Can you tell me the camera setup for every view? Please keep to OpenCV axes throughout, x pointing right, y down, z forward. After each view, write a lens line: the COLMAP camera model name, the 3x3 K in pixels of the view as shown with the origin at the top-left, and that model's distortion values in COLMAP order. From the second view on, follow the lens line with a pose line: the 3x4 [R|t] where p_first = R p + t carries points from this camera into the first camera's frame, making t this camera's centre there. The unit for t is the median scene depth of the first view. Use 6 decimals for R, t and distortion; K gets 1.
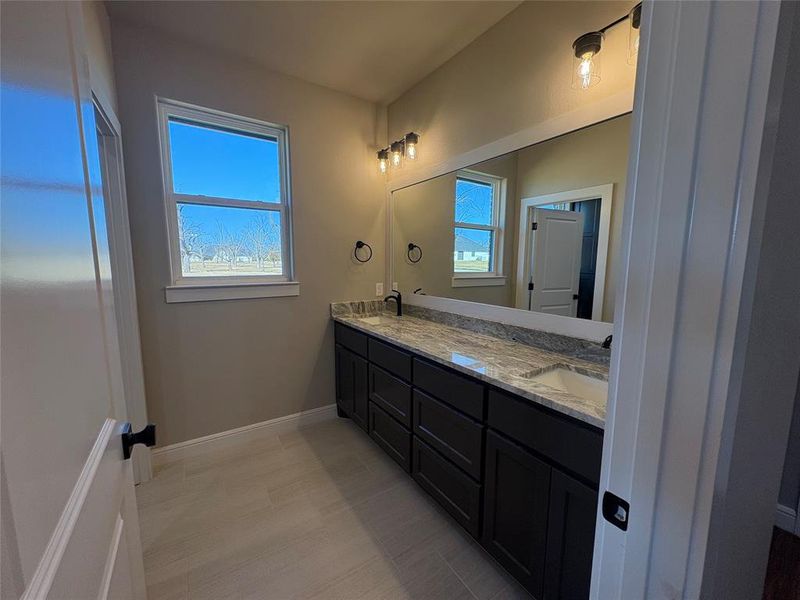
lens RADIAL K [[317.7, 0, 399.0], [0, 317.7, 298.8], [0, 0, 1]] dist [-0.000355, 0.000403]
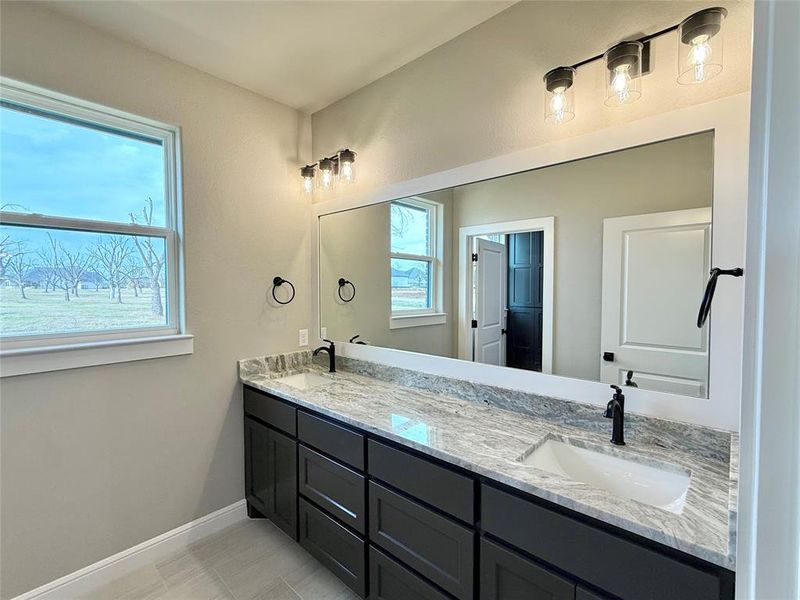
lens RADIAL K [[370.2, 0, 400.4], [0, 370.2, 299.6], [0, 0, 1]] dist [-0.007106, 0.000595]
pose [[0.970191, -0.014034, 0.241937, -0.062566], [0.035499, 0.995783, -0.084590, -0.047023], [-0.239729, 0.090657, 0.966598, 0.071757]]
